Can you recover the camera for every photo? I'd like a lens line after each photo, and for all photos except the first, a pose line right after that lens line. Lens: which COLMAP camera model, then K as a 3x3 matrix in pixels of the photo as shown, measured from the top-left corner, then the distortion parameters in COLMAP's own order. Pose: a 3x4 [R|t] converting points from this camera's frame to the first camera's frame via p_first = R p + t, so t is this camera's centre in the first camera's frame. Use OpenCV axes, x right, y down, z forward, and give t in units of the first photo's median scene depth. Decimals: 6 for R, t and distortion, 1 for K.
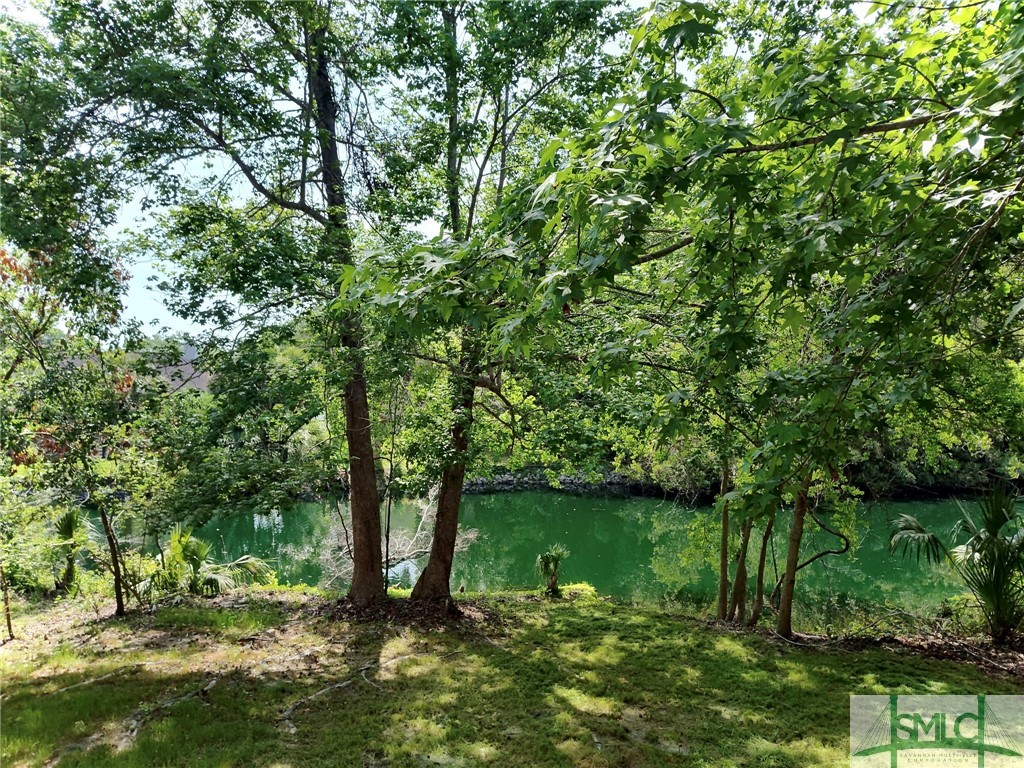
lens RADIAL K [[703.4, 0, 512.0], [0, 703.4, 384.0], [0, 0, 1]] dist [0.051617, -0.061879]
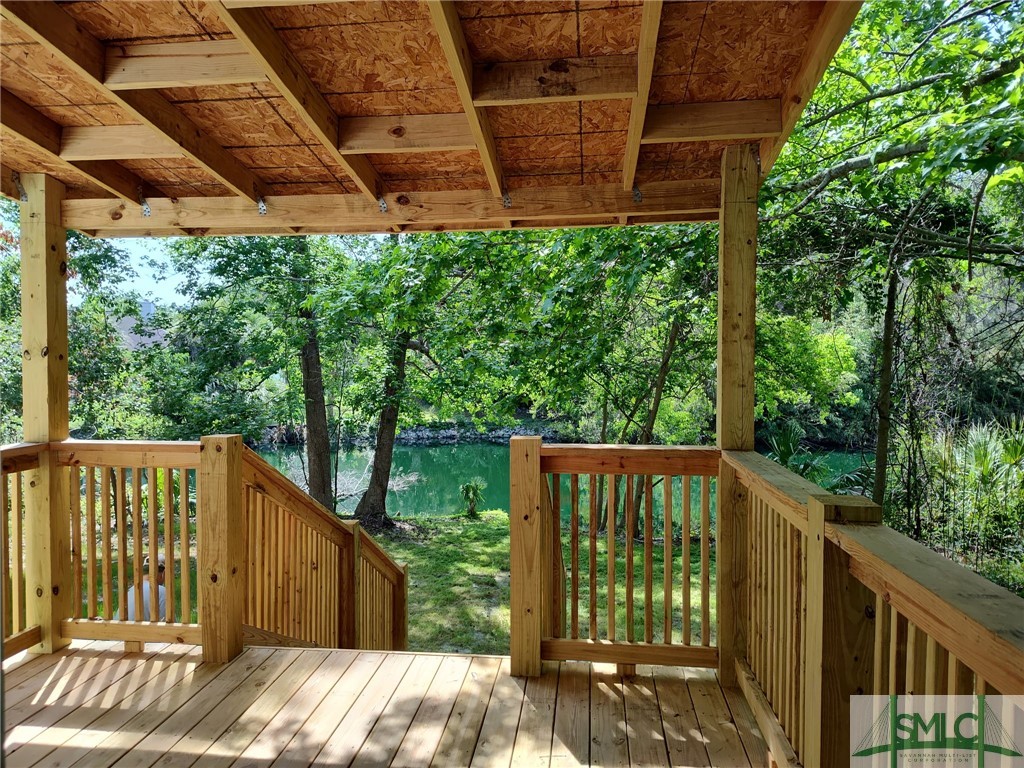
lens RADIAL K [[703.4, 0, 512.0], [0, 703.4, 384.0], [0, 0, 1]] dist [0.051617, -0.061879]
pose [[0.998020, 0.011655, 0.061800, 0.054213], [-0.014873, 0.998543, 0.051869, -0.001600], [-0.061105, -0.052686, 0.996740, -0.255290]]
